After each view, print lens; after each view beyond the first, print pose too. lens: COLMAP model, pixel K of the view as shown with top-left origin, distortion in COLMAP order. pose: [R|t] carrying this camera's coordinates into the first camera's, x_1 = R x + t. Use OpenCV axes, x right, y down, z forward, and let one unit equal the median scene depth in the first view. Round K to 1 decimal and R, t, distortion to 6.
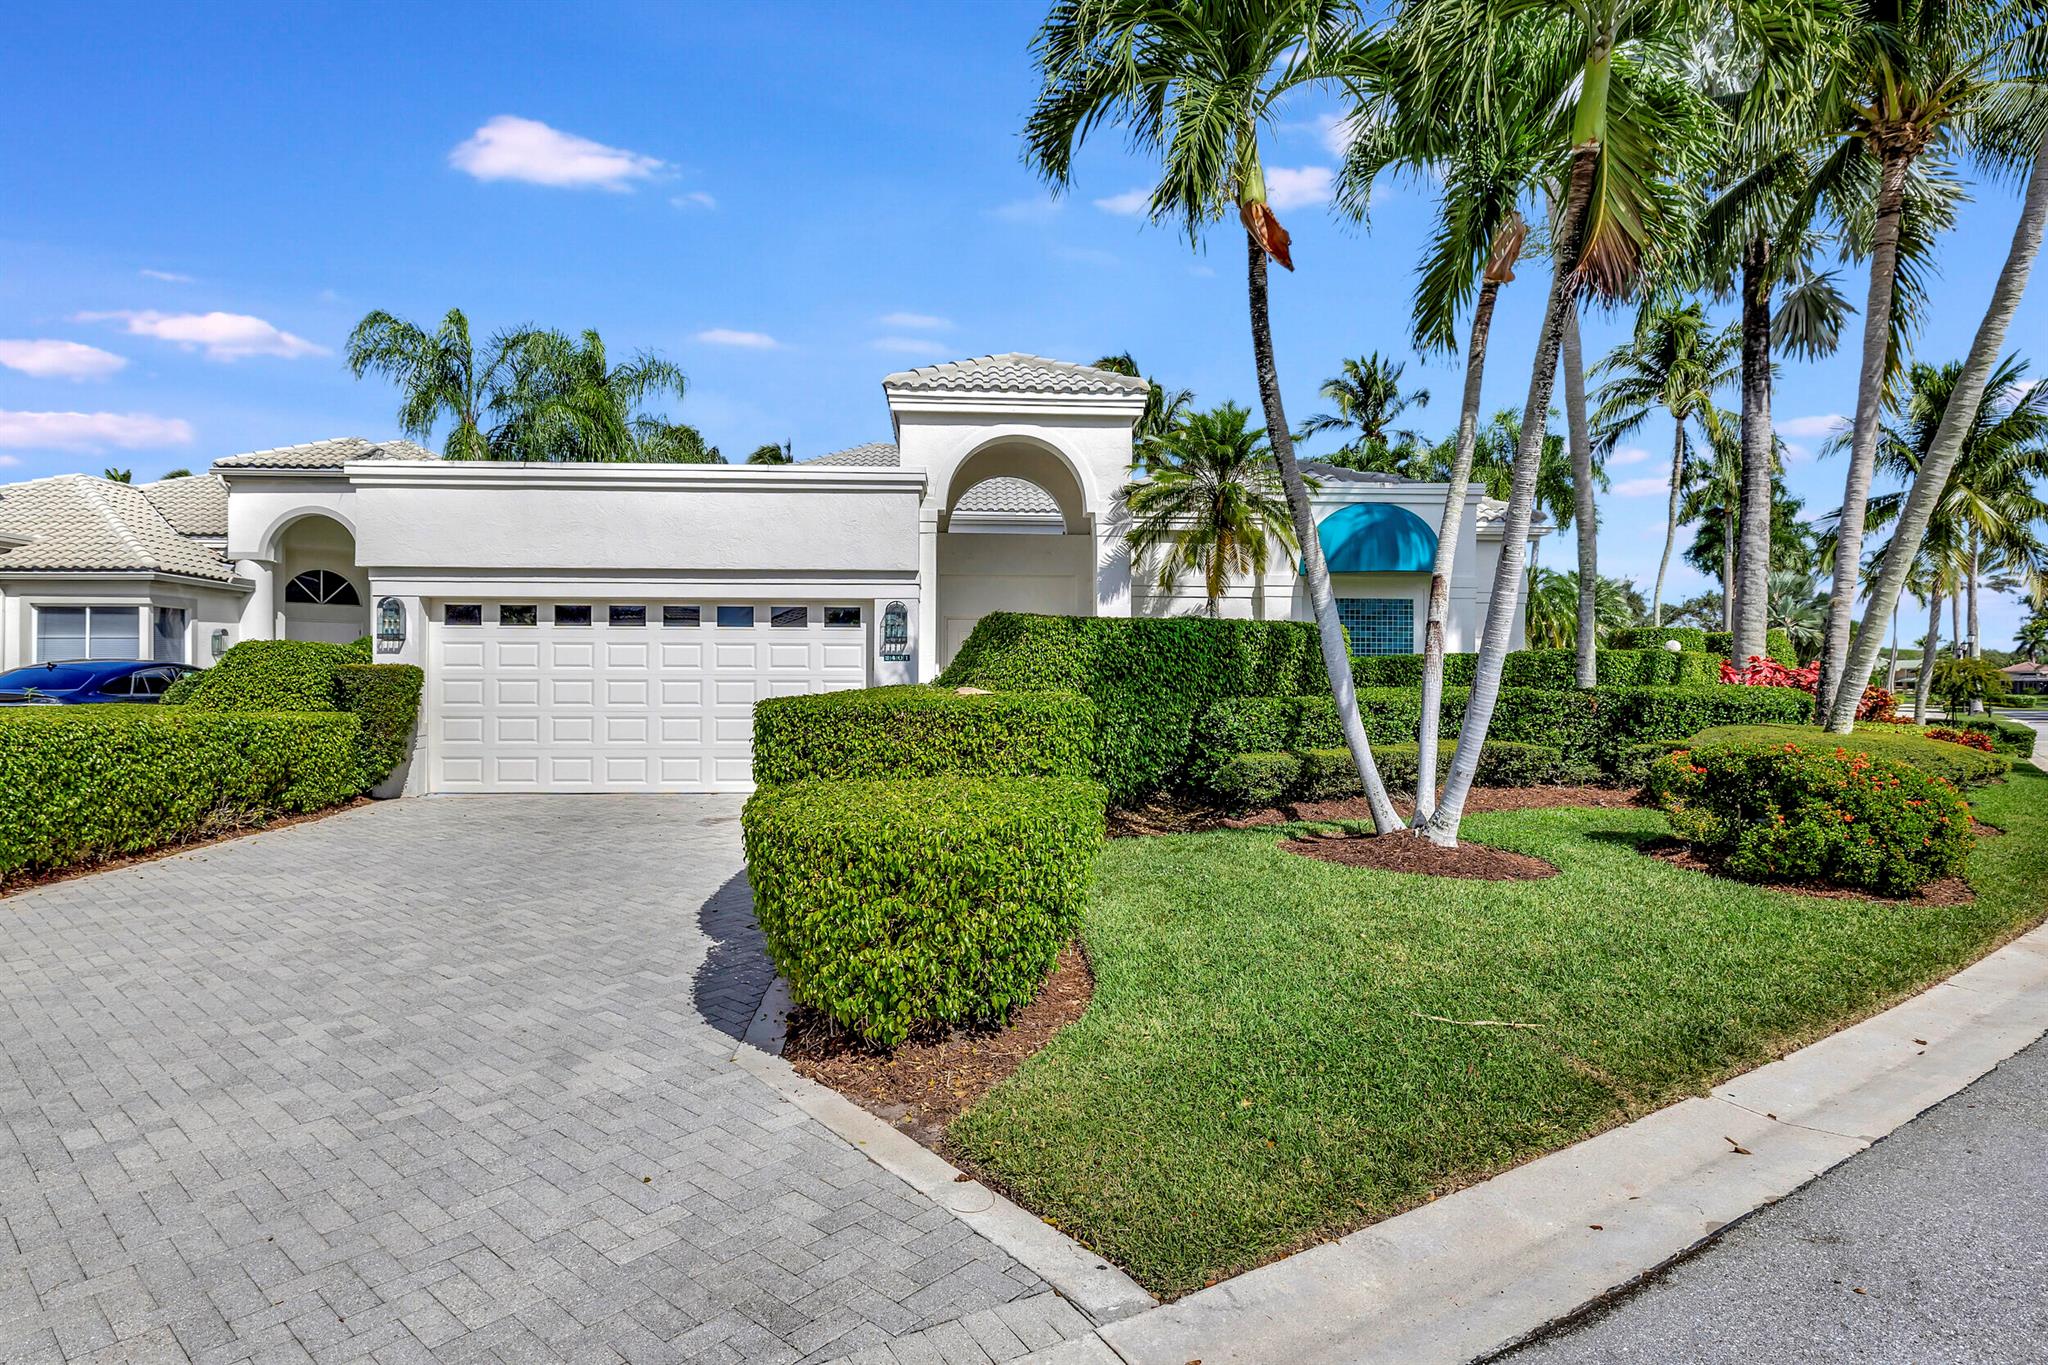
lens RADIAL K [[1064.0, 0, 1023.8], [0, 1064.0, 676.2], [0, 0, 1]] dist [-0.000405, -0.000384]
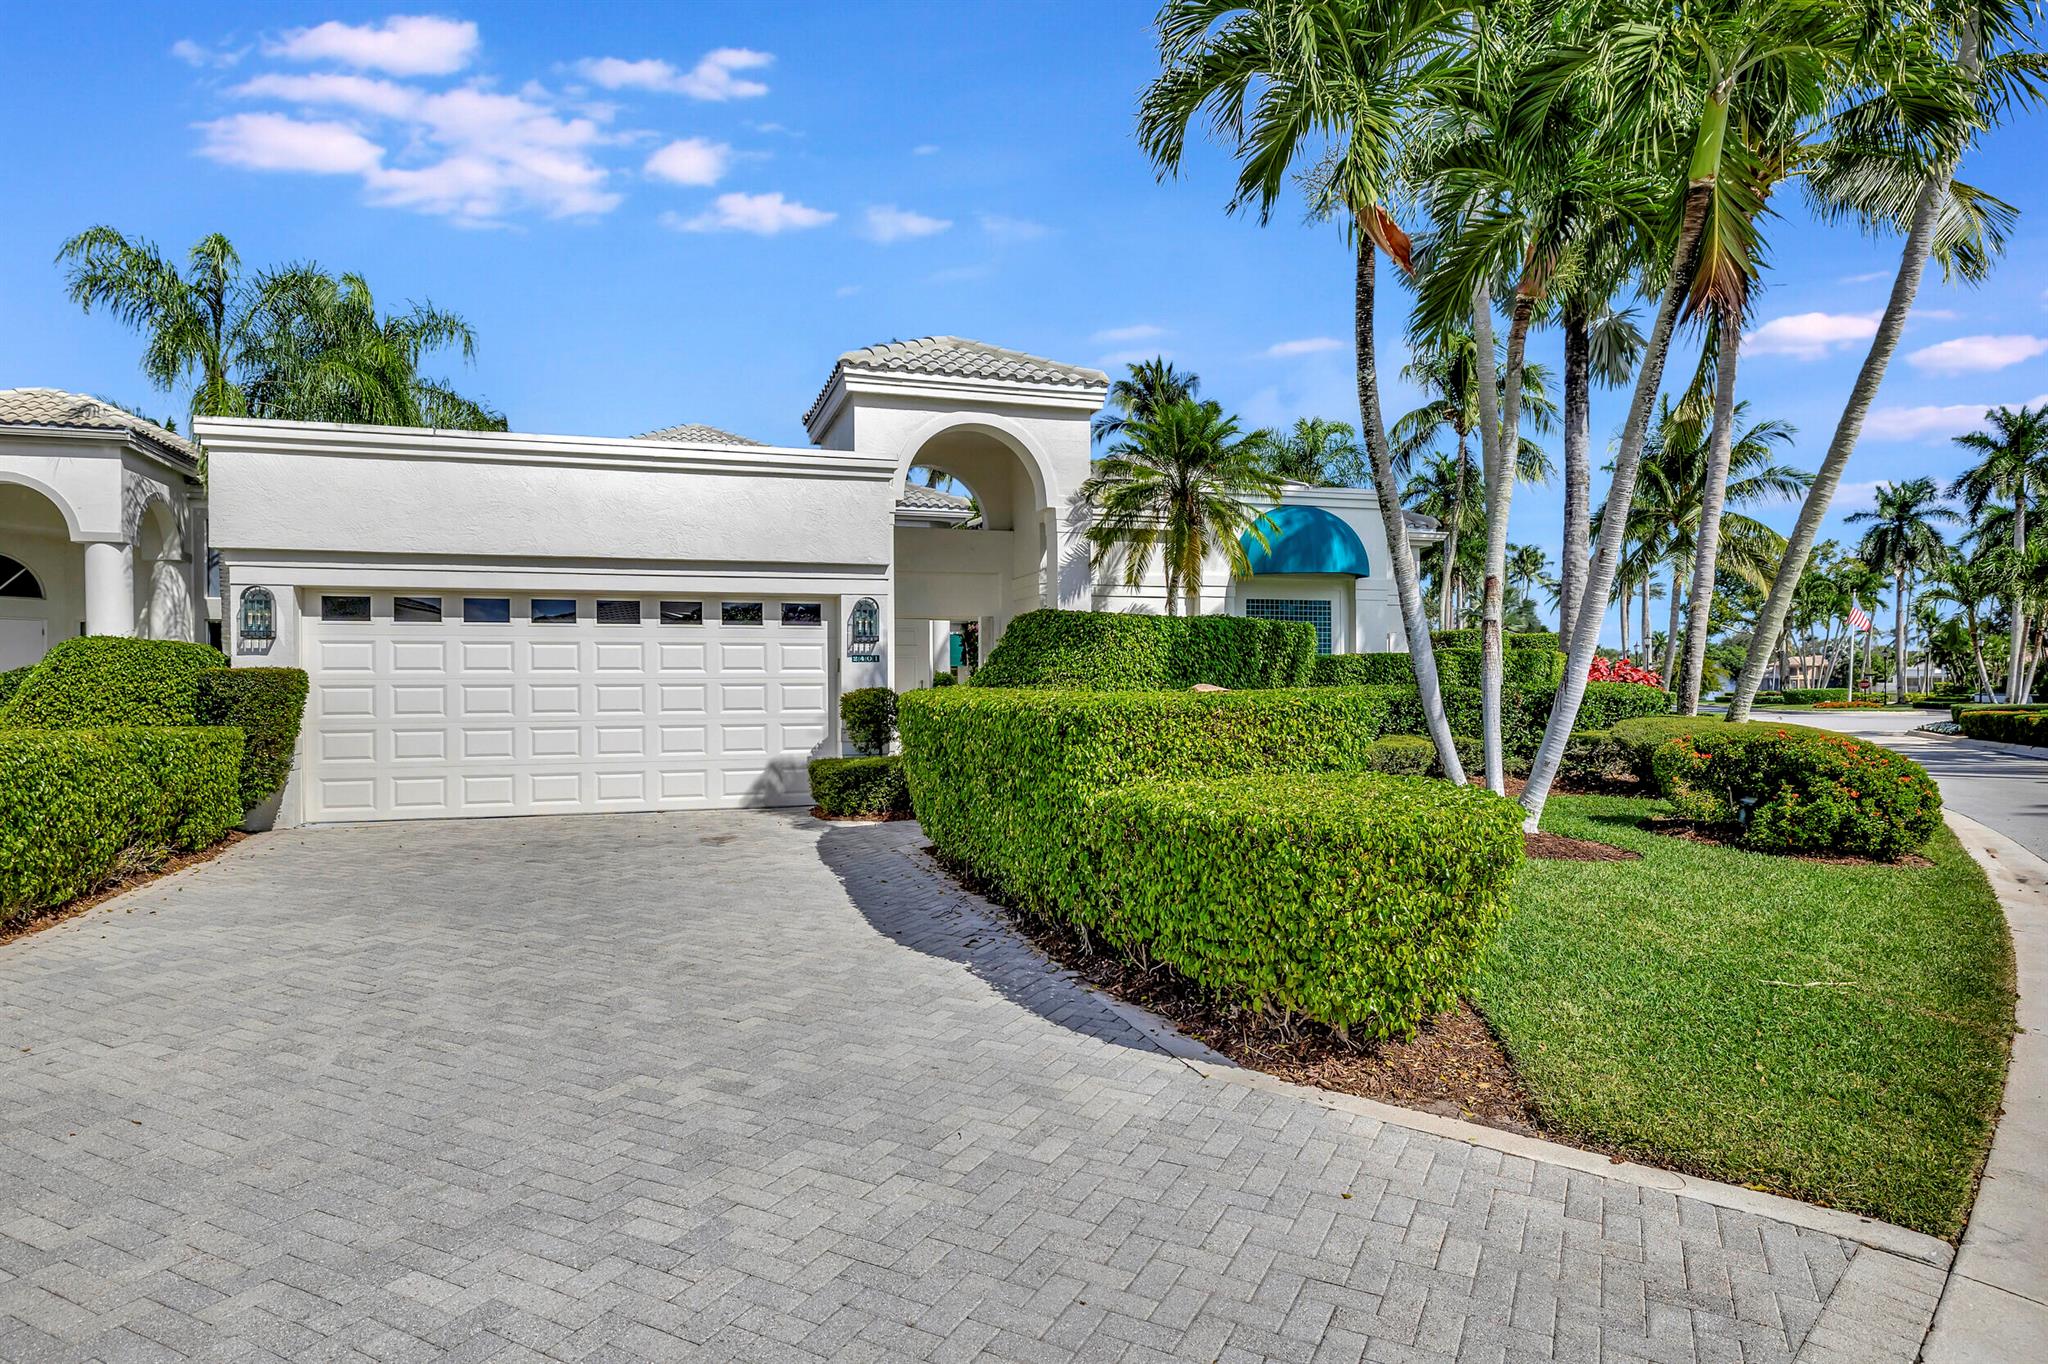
lens RADIAL K [[1112.2, 0, 1024.1], [0, 1112.2, 688.8], [0, 0, 1]] dist [0.004405, 0.000230]
pose [[0.973426, -0.009275, 0.228813, -0.304431], [0.007700, 0.999940, 0.007778, 0.003928], [-0.228871, -0.005809, 0.973439, 0.036028]]
